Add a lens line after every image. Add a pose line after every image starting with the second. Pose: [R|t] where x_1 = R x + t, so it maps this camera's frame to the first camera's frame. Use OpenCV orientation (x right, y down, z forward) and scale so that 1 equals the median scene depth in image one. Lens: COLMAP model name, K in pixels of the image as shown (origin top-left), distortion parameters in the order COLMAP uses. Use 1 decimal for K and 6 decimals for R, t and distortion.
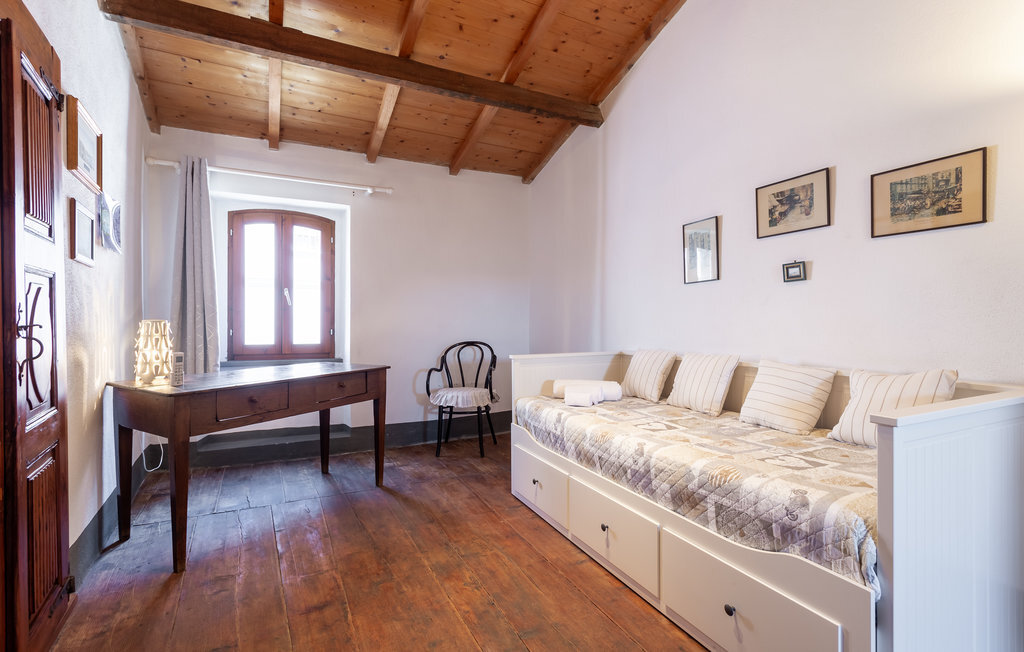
lens RADIAL K [[446.5, 0, 519.8], [0, 446.5, 325.4], [0, 0, 1]] dist [0.000804, 0.001346]
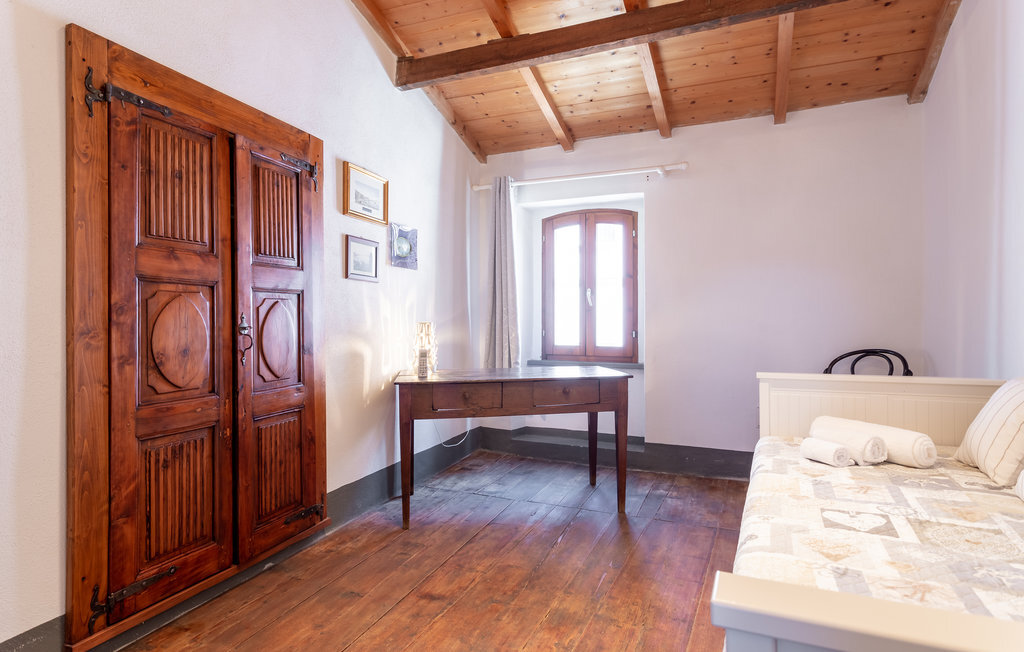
lens RADIAL K [[517.6, 0, 519.4], [0, 517.6, 326.3], [0, 0, 1]] dist [-0.005899, 0.000387]
pose [[0.672462, 0.006237, -0.740105, 0.308258], [-0.005363, 0.999979, 0.003555, -0.005376], [0.740112, 0.001579, 0.672482, 0.178078]]
